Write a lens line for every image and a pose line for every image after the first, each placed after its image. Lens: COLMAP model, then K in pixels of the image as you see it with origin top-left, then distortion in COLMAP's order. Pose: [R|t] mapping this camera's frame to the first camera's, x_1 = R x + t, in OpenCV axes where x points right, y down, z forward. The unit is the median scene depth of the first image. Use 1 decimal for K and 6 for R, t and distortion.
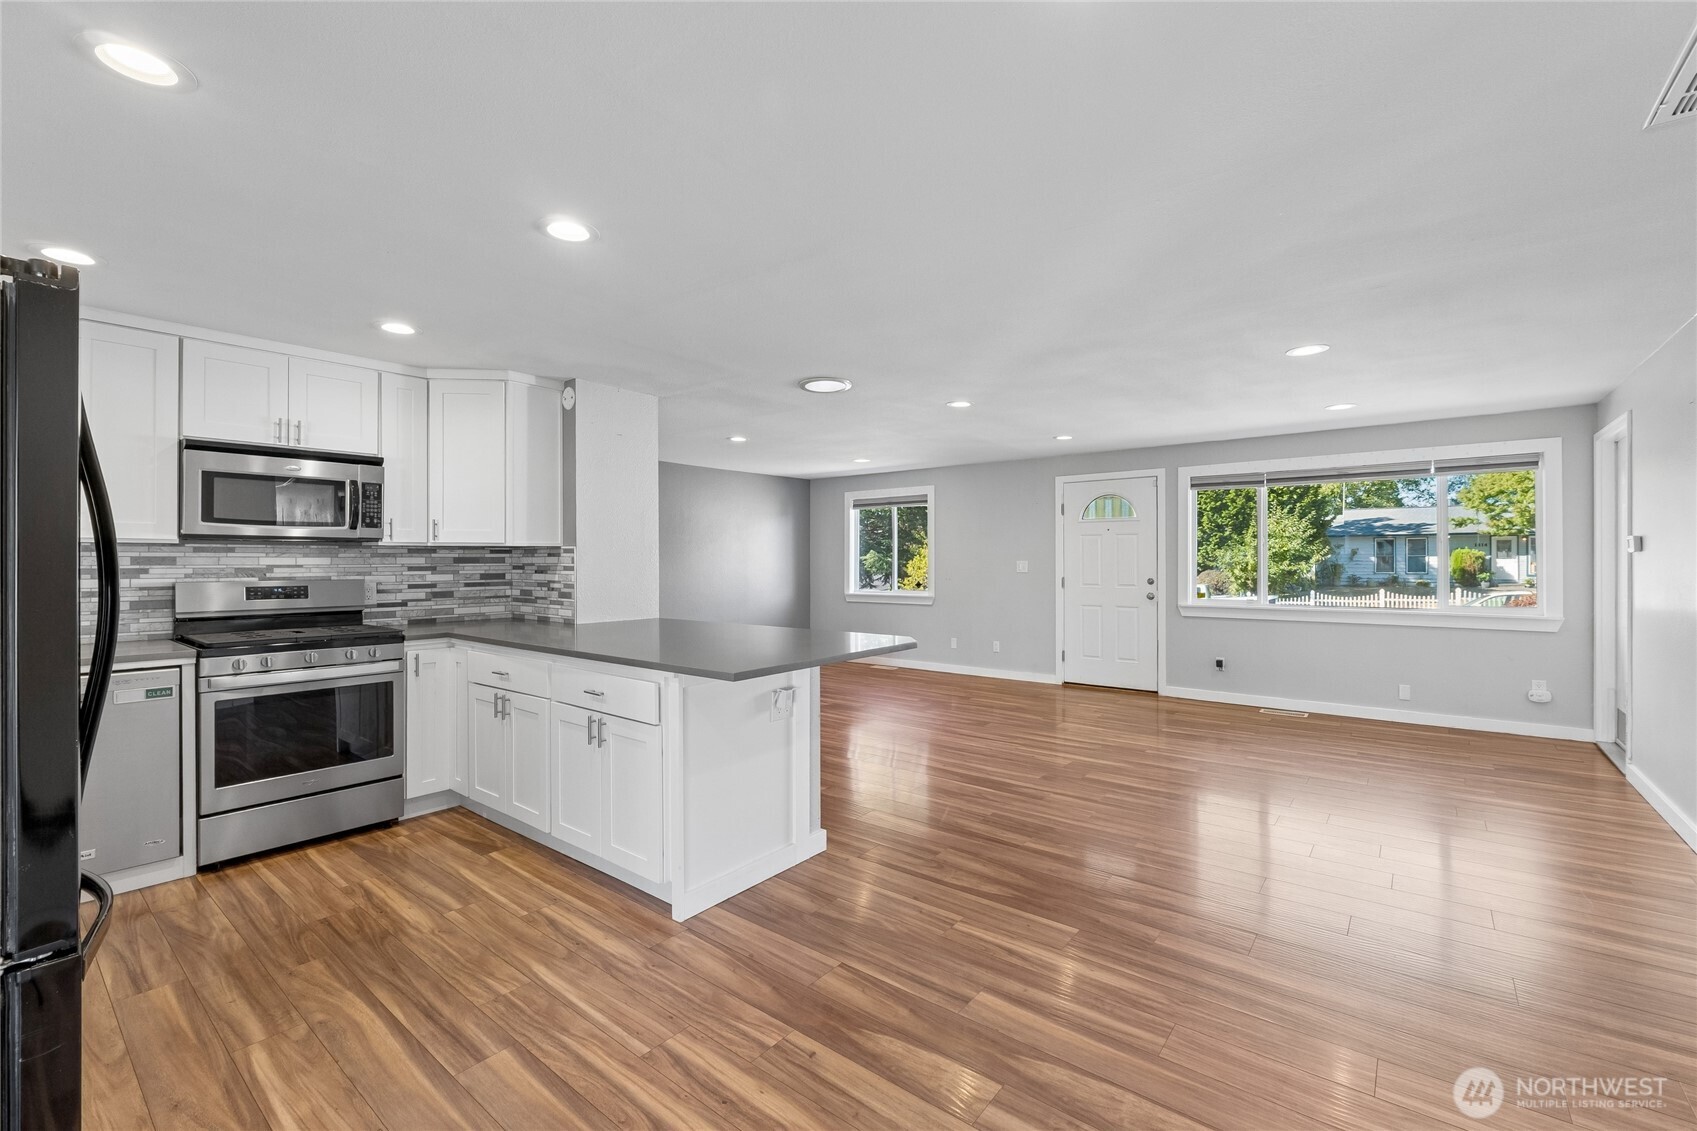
lens RADIAL K [[715.4, 0, 865.0], [0, 715.4, 555.6], [0, 0, 1]] dist [-0.003595, -0.000881]
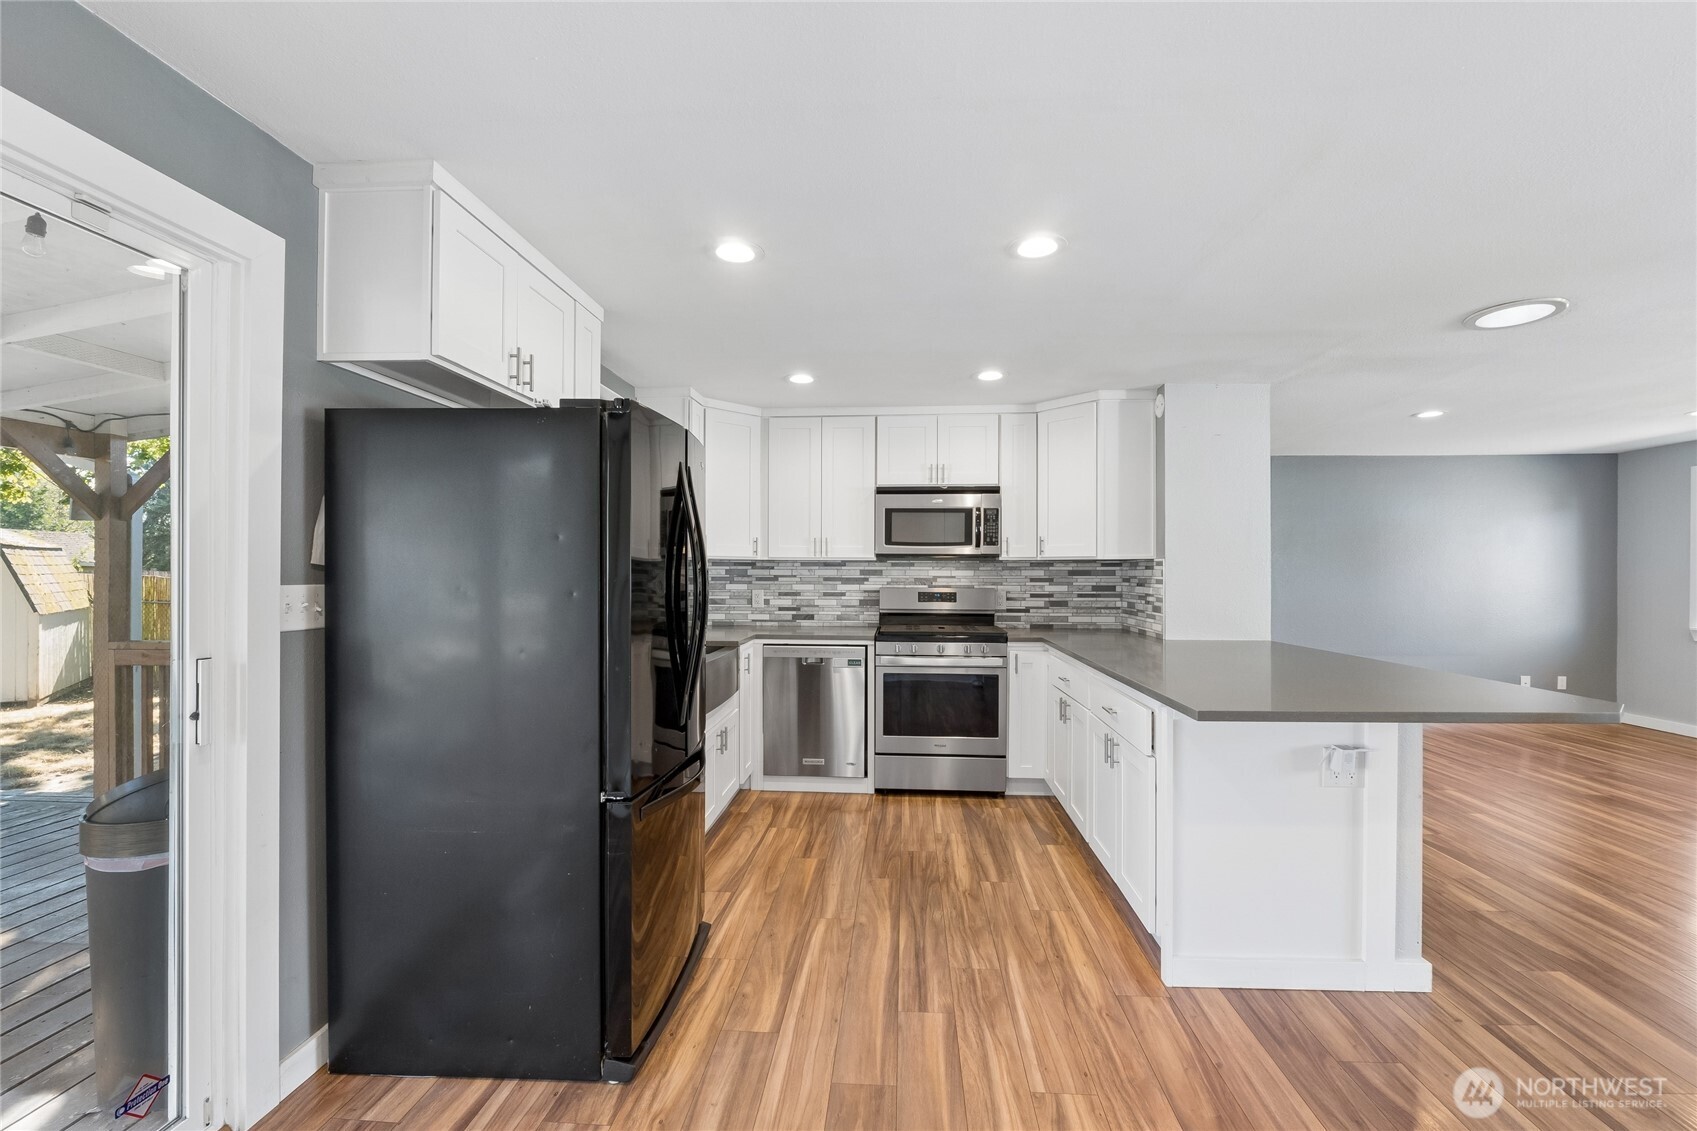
lens RADIAL K [[715.4, 0, 865.9], [0, 715.4, 569.3], [0, 0, 1]] dist [-0.003595, -0.000881]
pose [[0.569575, -0.001294, -0.821938, 0.188111], [0.001129, 0.999999, -0.000792, 0.002067], [0.821939, -0.000477, 0.569576, 0.150015]]
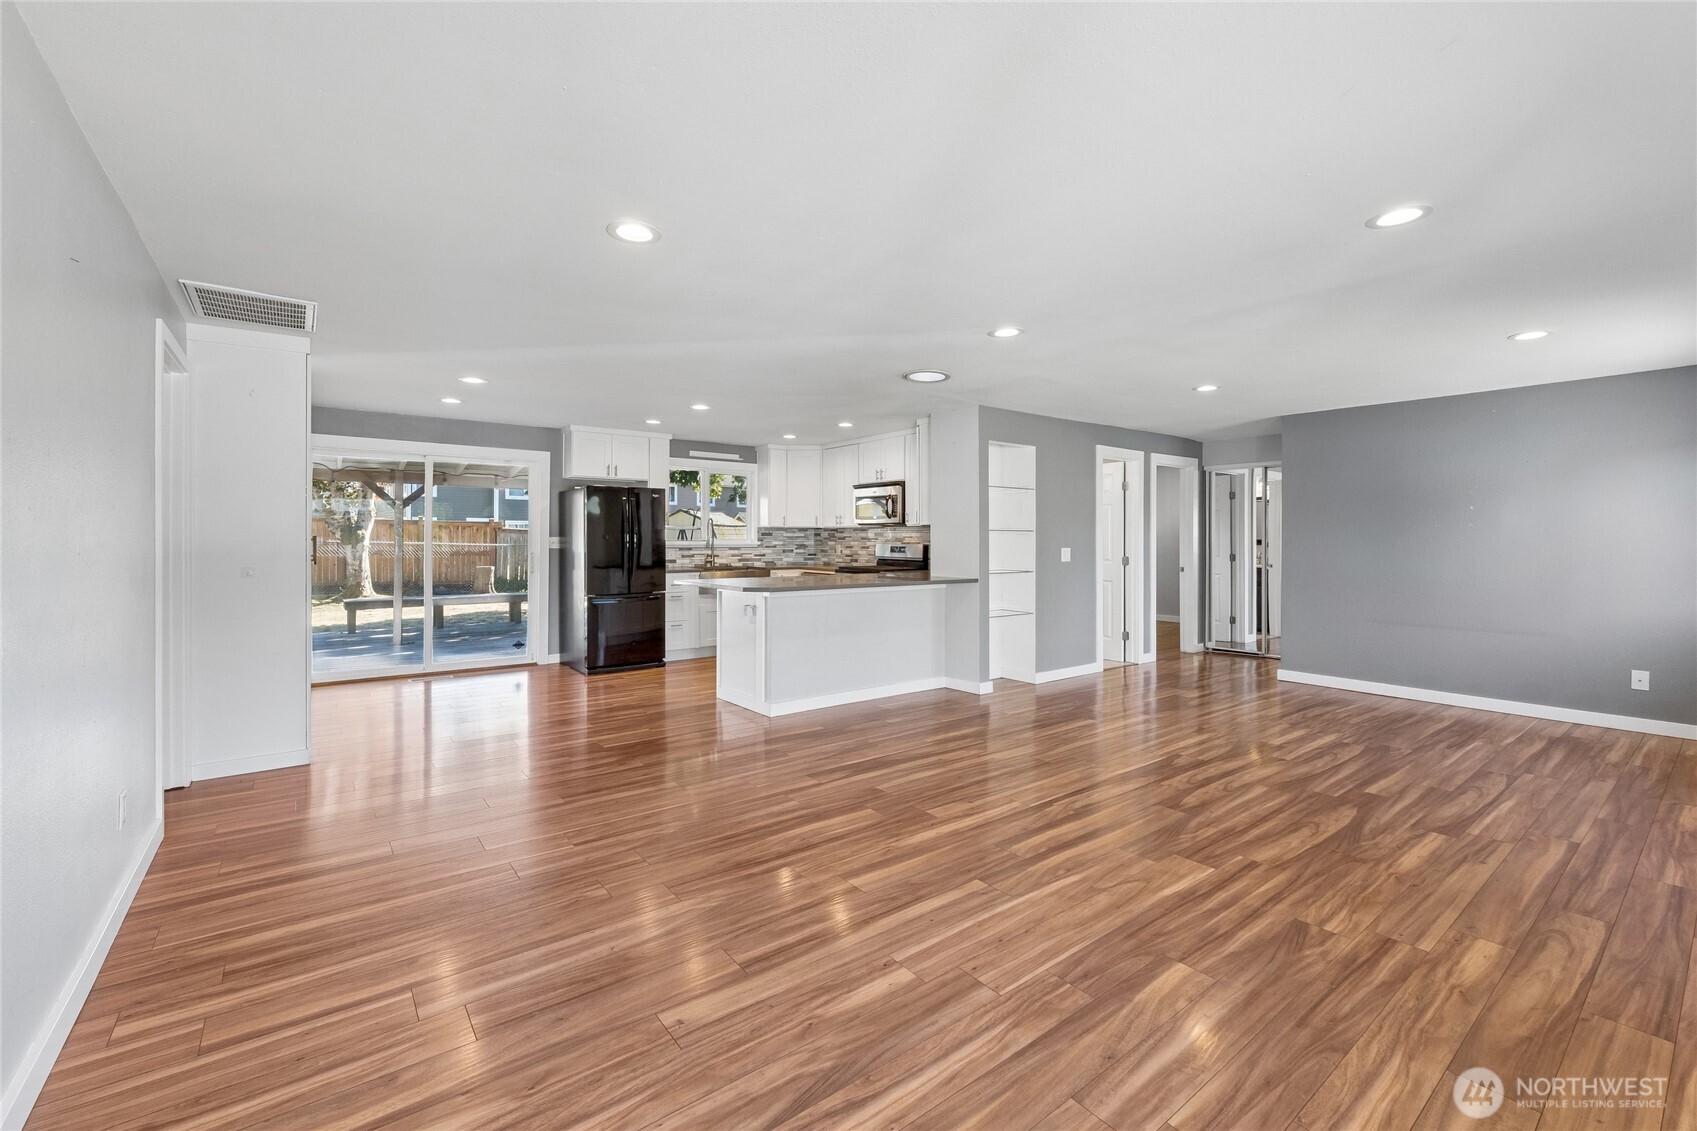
lens RADIAL K [[715.4, 0, 851.1], [0, 715.4, 530.1], [0, 0, 1]] dist [-0.003595, -0.000881]
pose [[-0.248796, -0.009749, -0.968507, 1.316565], [0.003861, 0.999931, -0.011057, 0.018490], [0.968548, -0.006490, -0.248741, 1.449843]]
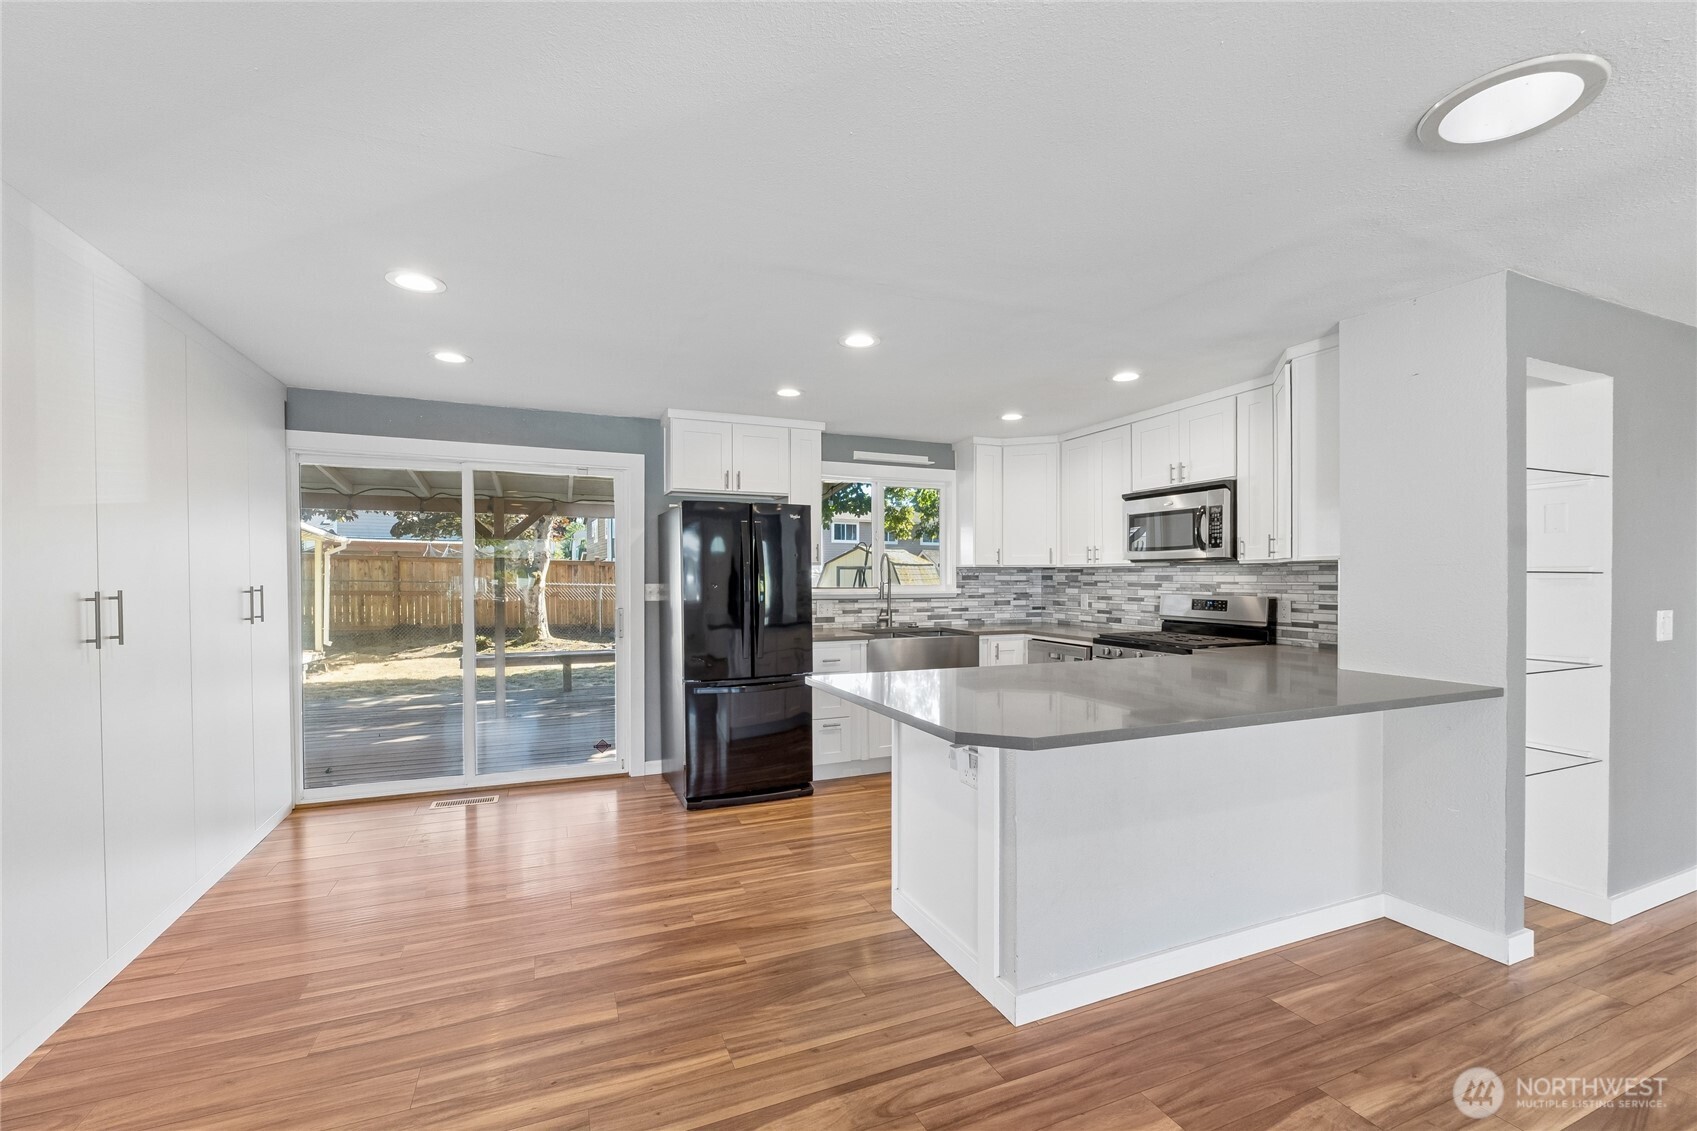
lens RADIAL K [[715.4, 0, 850.0], [0, 715.4, 587.6], [0, 0, 1]] dist [-0.003595, -0.000881]
pose [[-0.486563, 0.014408, -0.873526, 0.537681], [0.005385, 0.999894, 0.013493, 0.003677], [0.873629, 0.001861, -0.486590, 1.099856]]
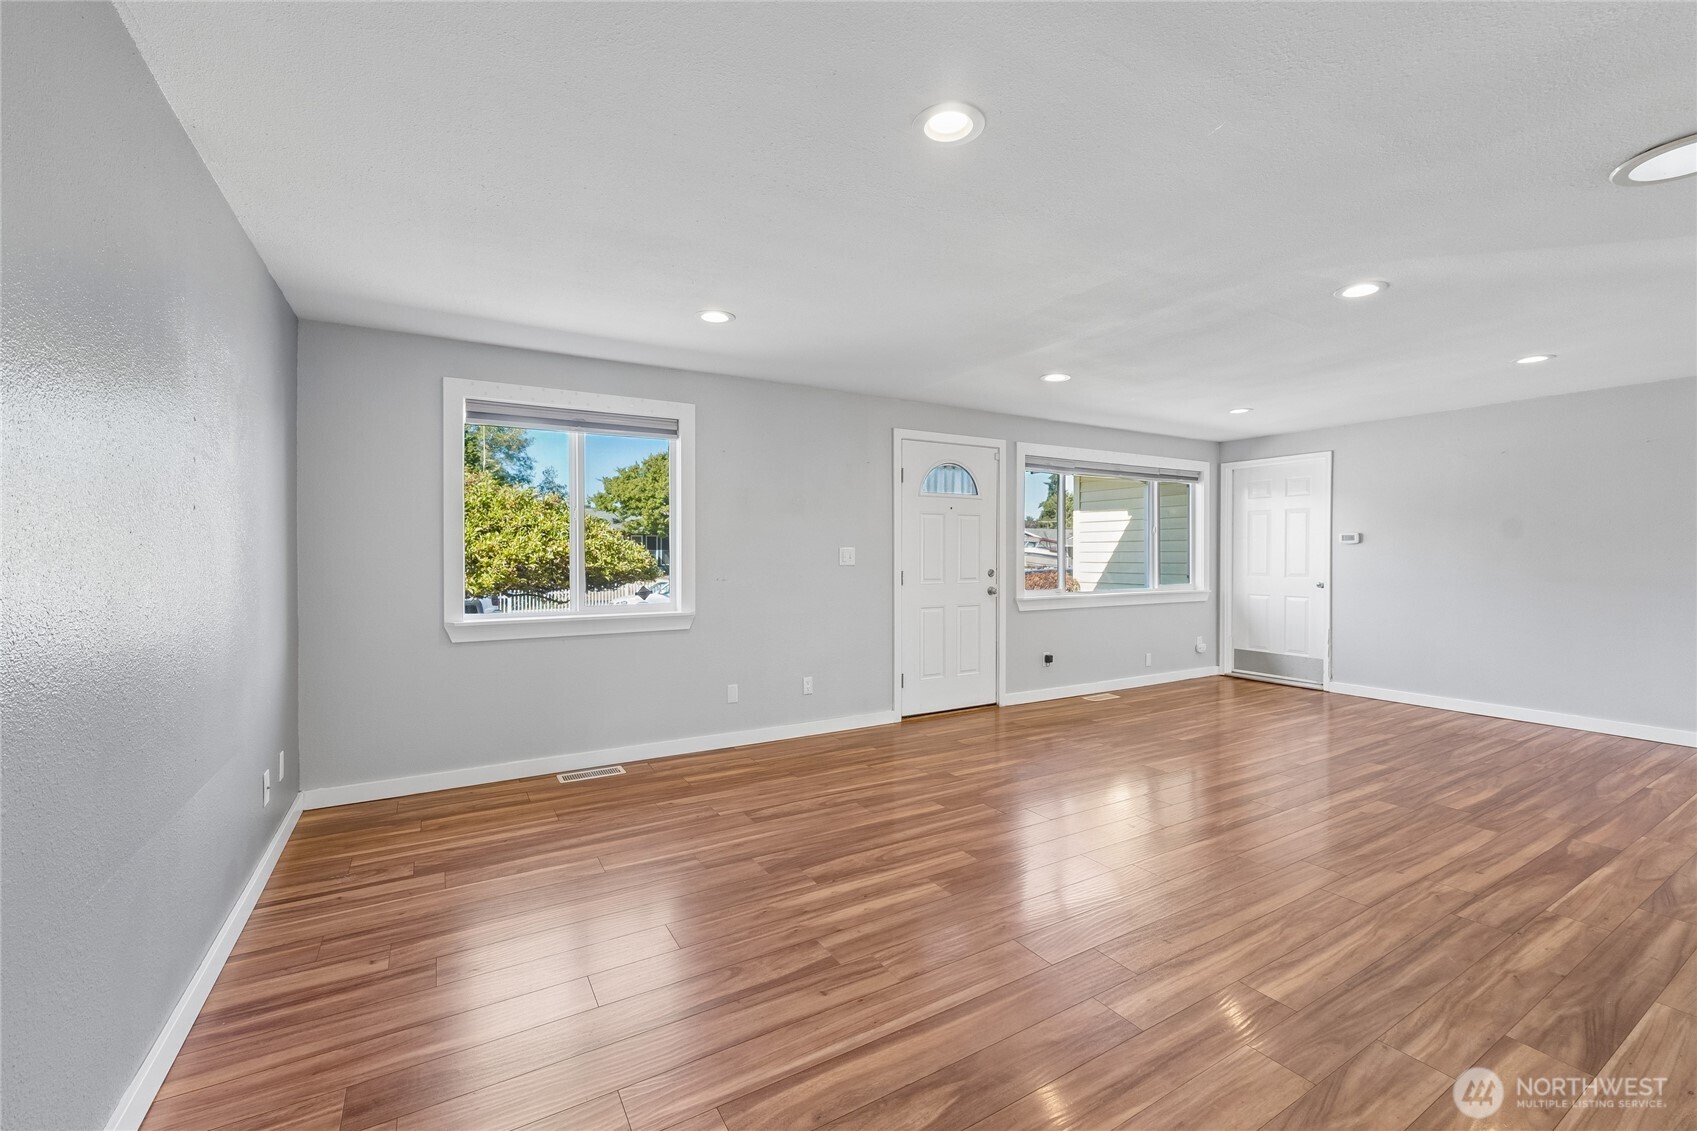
lens RADIAL K [[715.4, 0, 850.0], [0, 715.4, 555.2], [0, 0, 1]] dist [-0.003595, -0.000881]
pose [[0.362475, 0.001784, 0.931992, -0.859686], [-0.008461, 0.999963, 0.001377, 0.030506], [-0.931955, -0.008385, 0.362477, 1.668895]]
